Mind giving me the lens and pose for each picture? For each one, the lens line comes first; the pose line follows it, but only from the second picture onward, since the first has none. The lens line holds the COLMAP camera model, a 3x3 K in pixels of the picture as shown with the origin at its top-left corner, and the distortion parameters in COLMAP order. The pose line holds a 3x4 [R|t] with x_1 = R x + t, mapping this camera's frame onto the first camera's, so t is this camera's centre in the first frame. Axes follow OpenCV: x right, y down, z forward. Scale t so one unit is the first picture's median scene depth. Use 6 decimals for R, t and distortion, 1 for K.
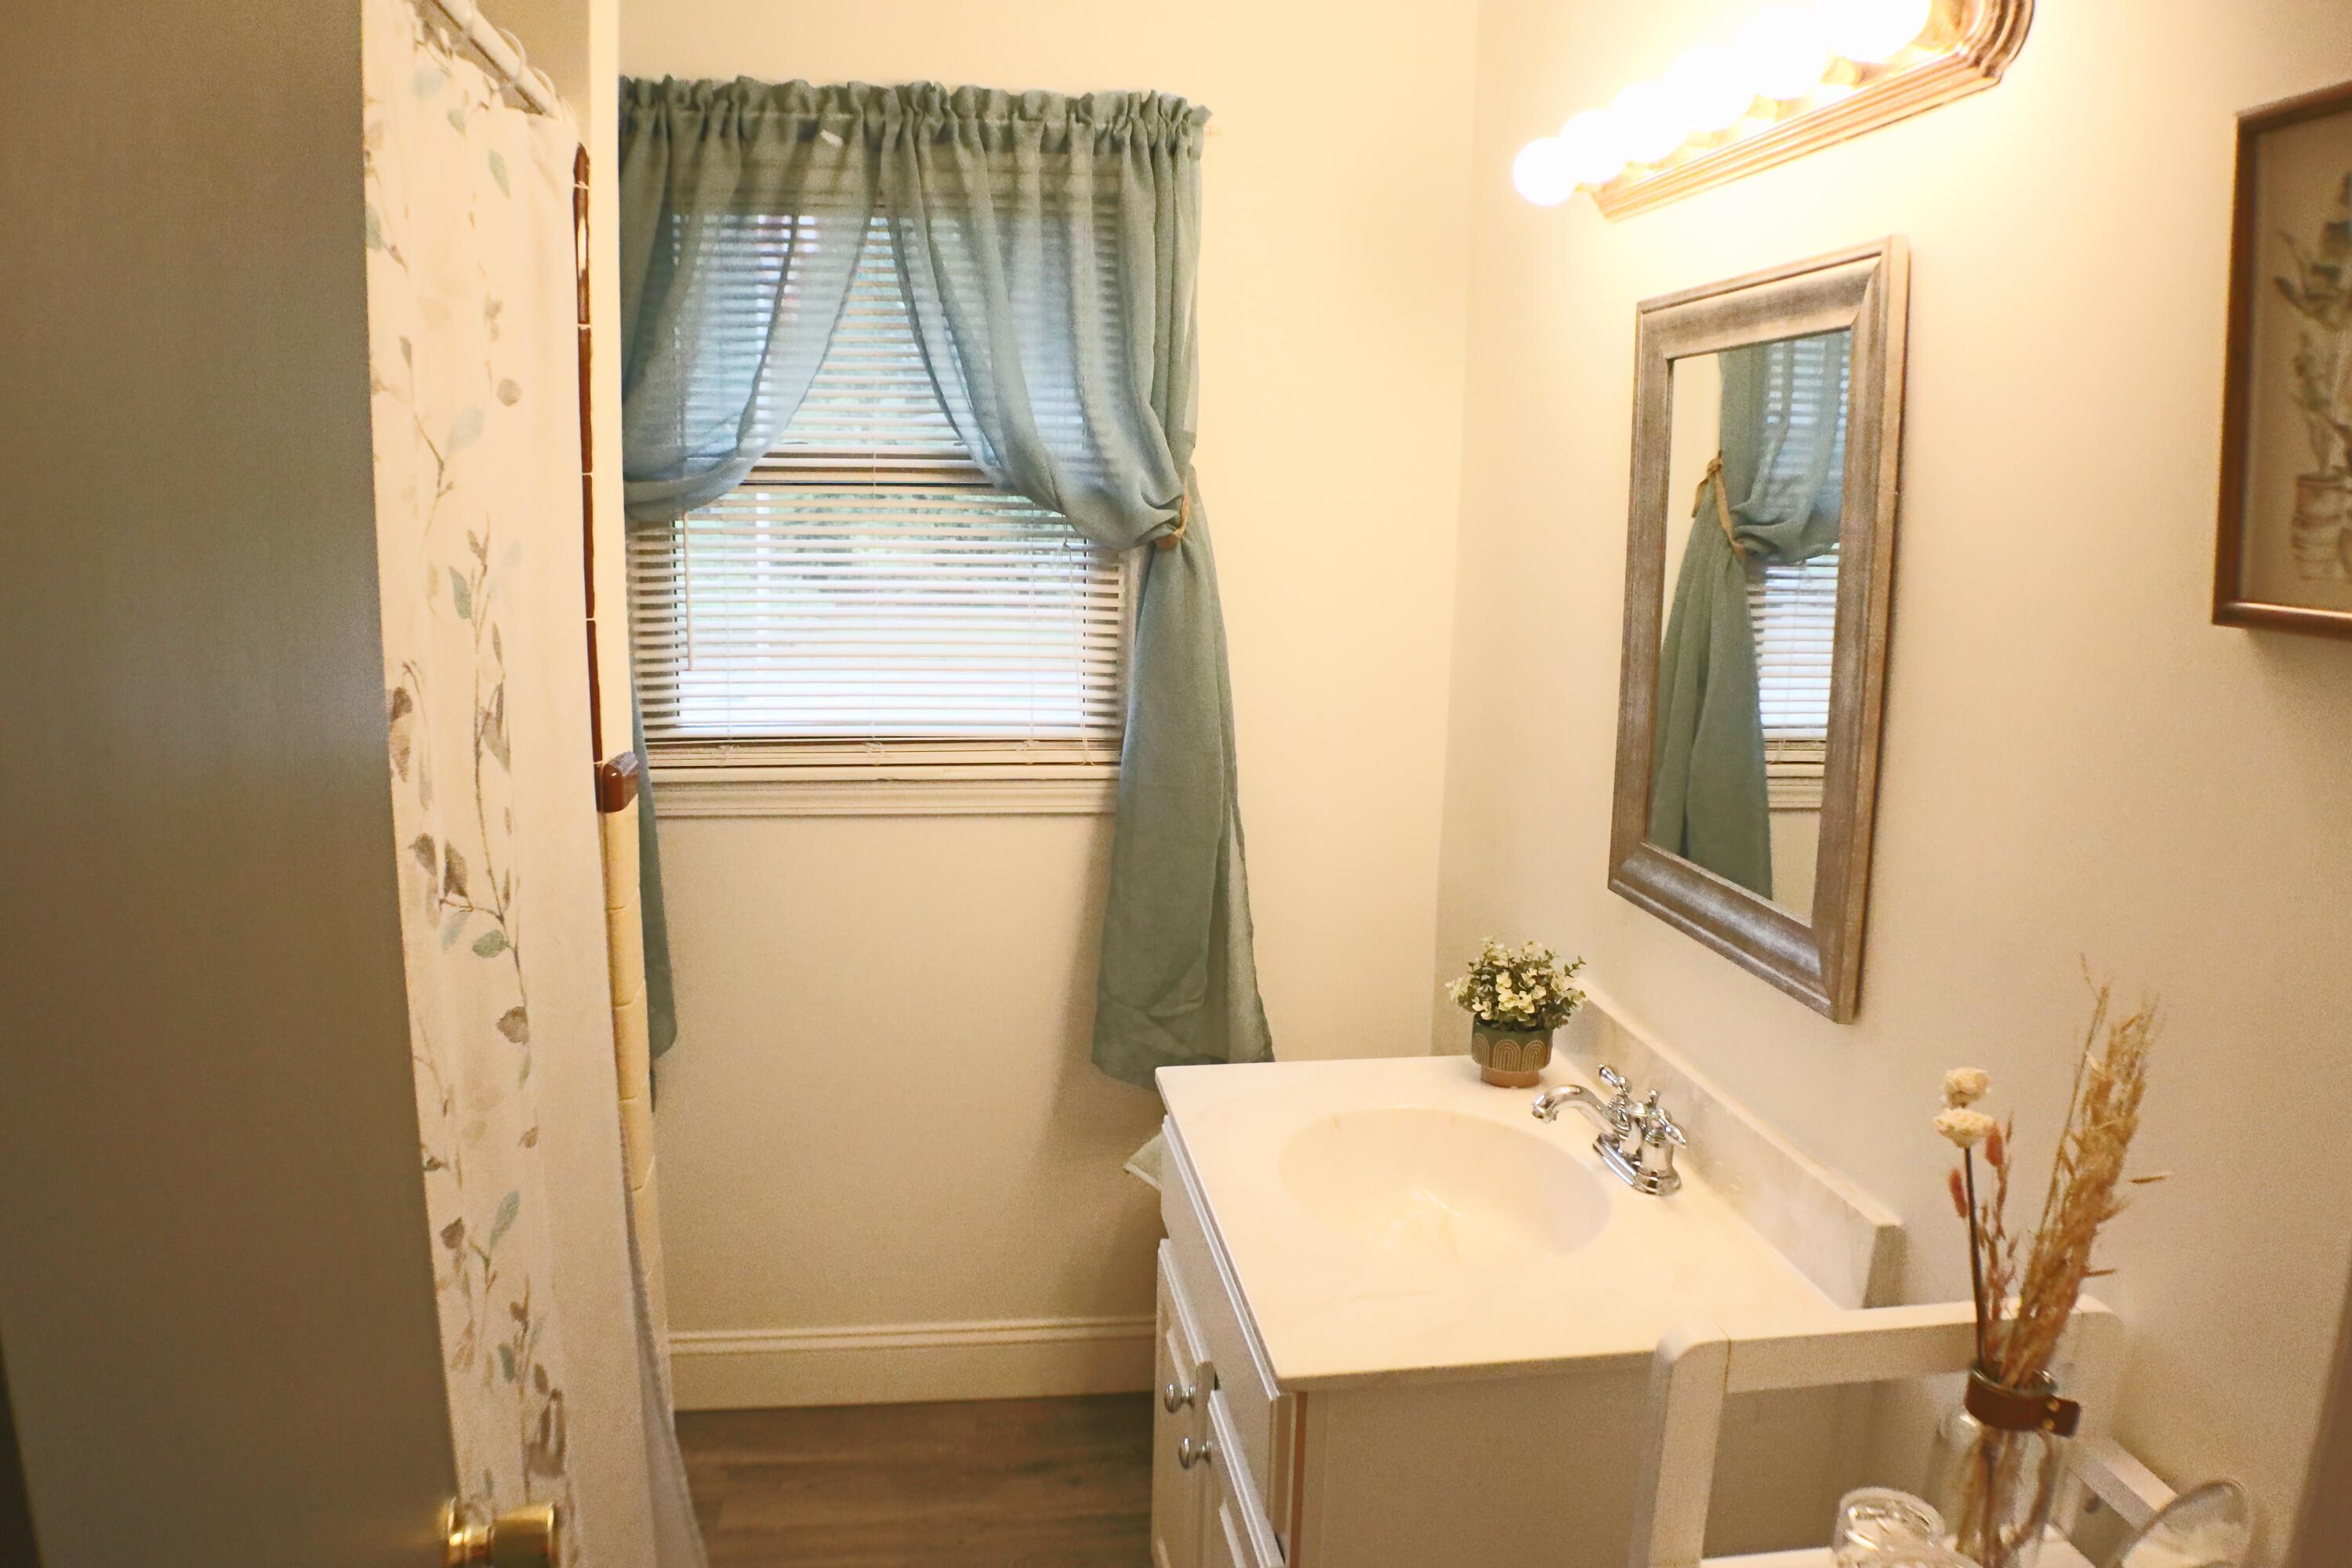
lens RADIAL K [[1726.7, 0, 1176.0], [0, 1726.7, 784.0], [0, 0, 1]] dist [-0.161859, 0.036565]
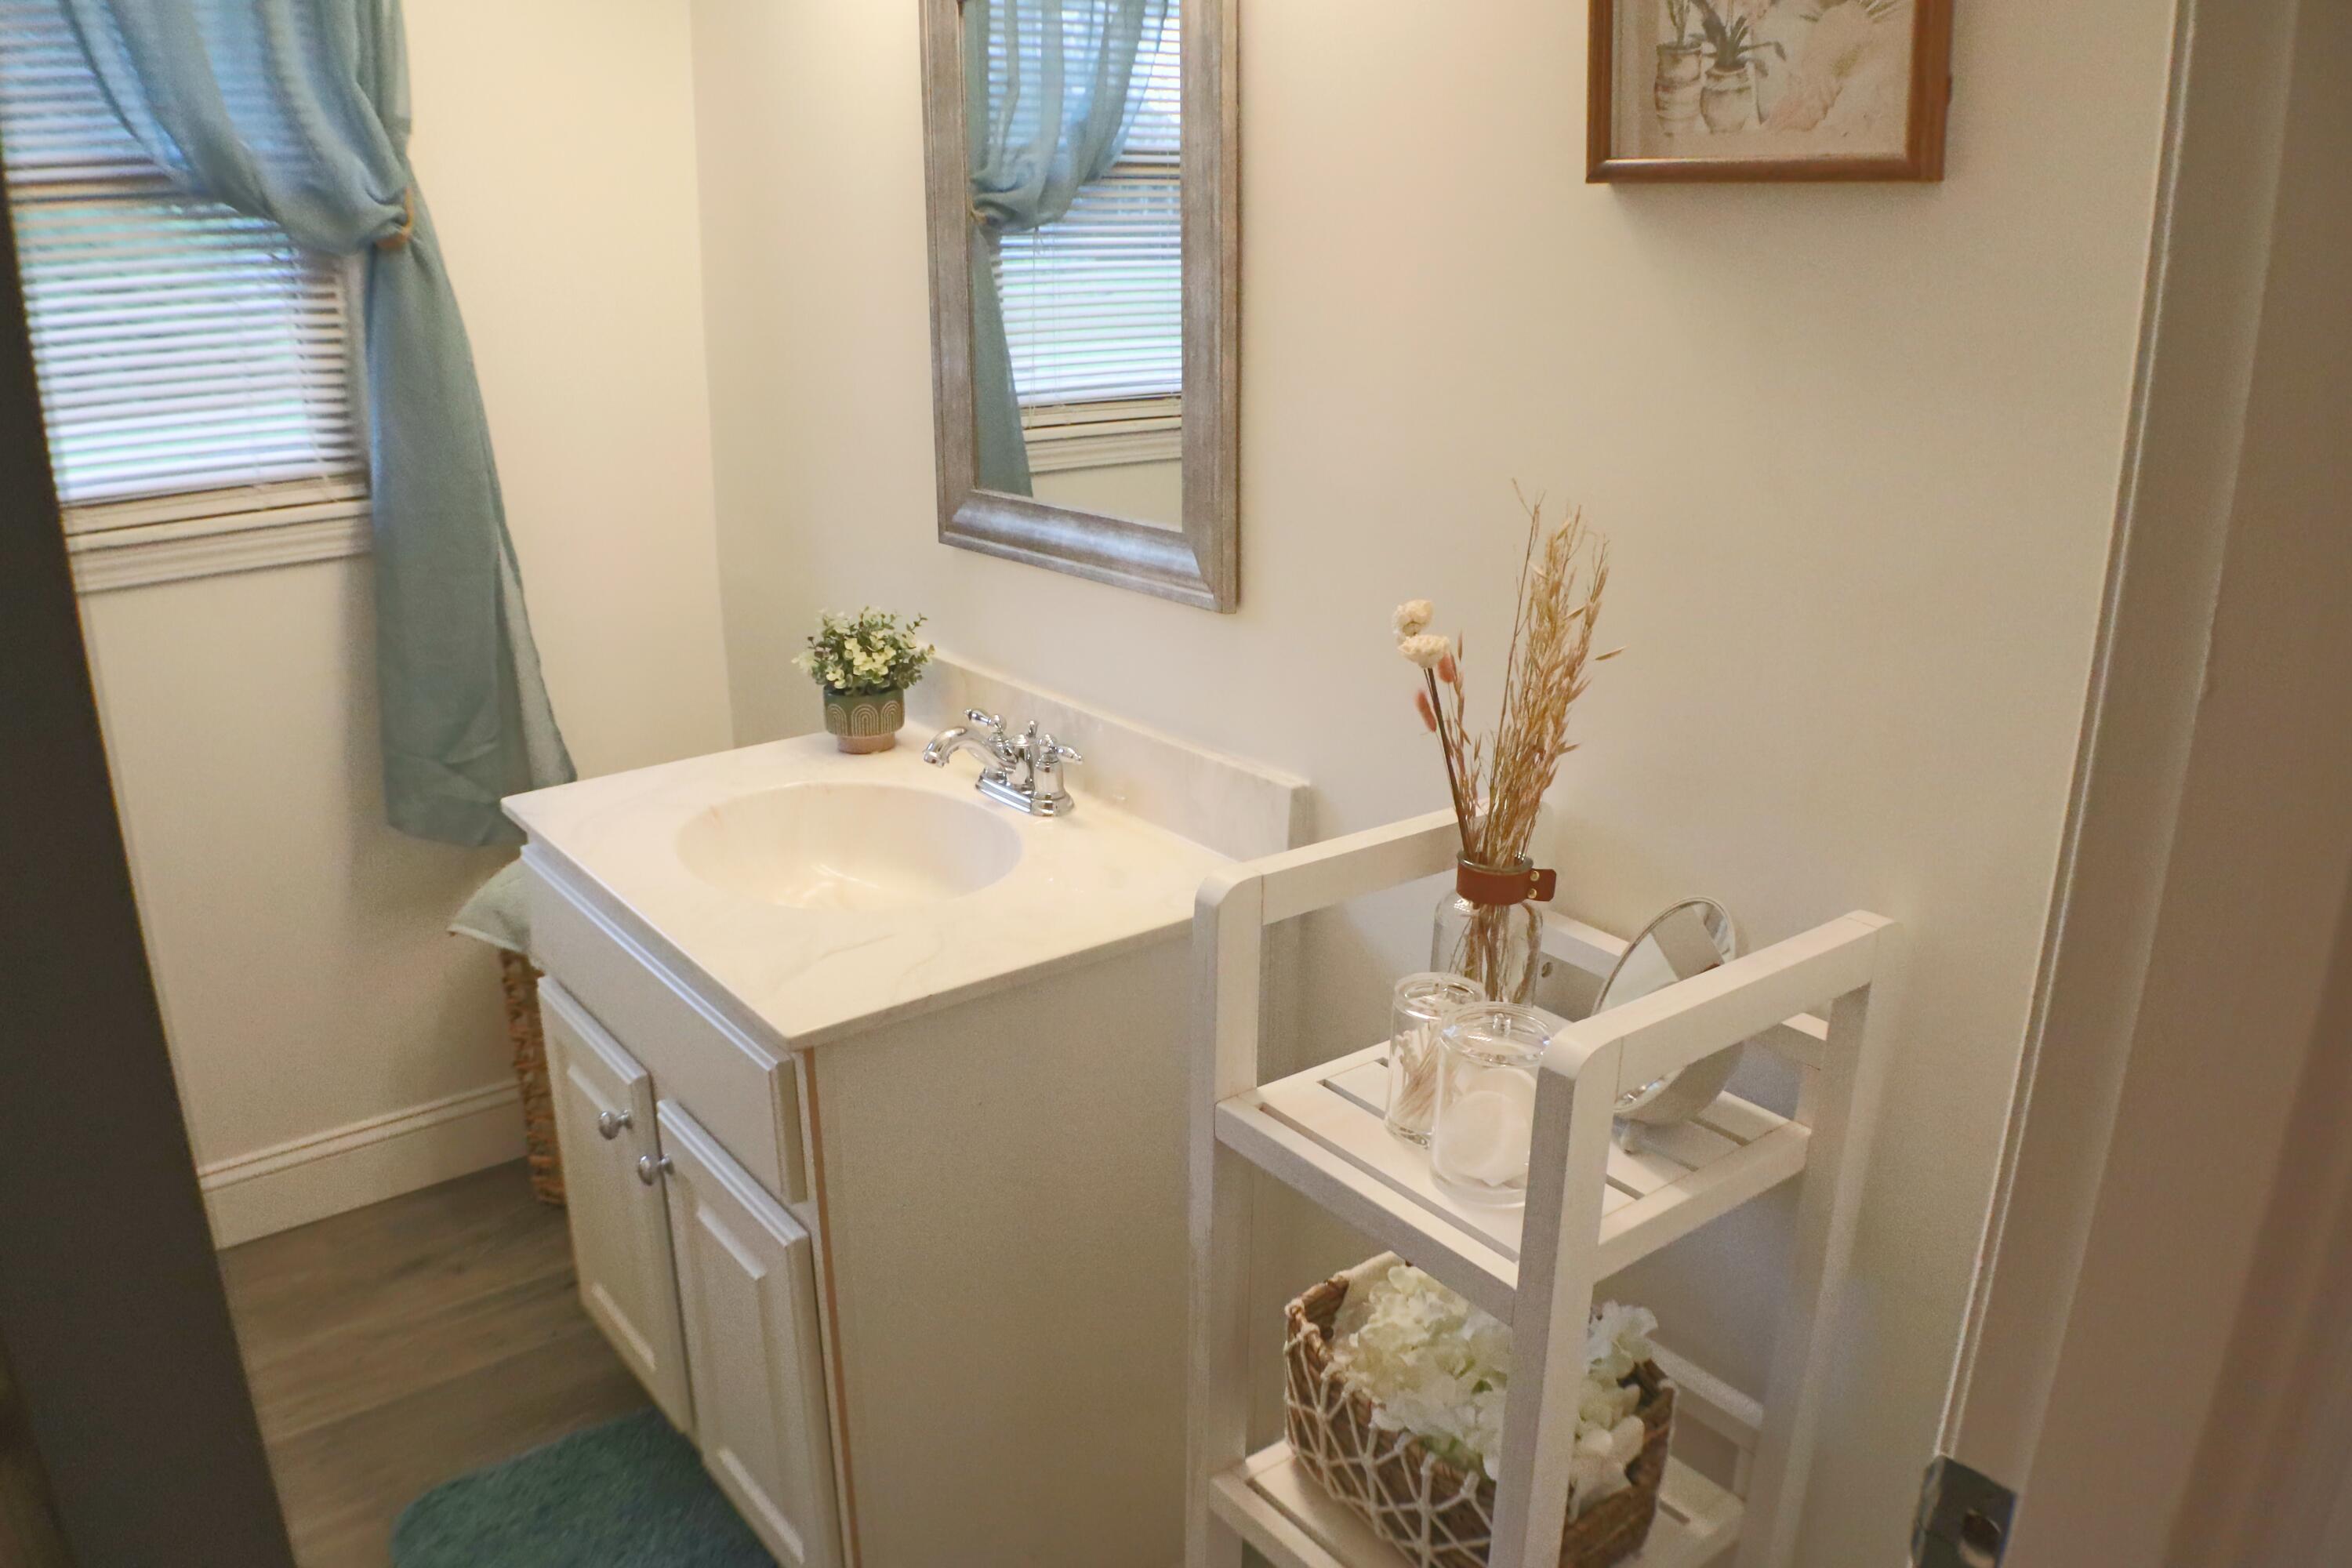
lens RADIAL K [[1726.7, 0, 1176.0], [0, 1726.7, 784.0], [0, 0, 1]] dist [-0.161859, 0.036565]
pose [[0.870665, -0.172171, 0.460759, -0.119091], [0.104276, 0.980055, 0.169172, 0.044376], [-0.480696, -0.099246, 0.871253, 0.033013]]
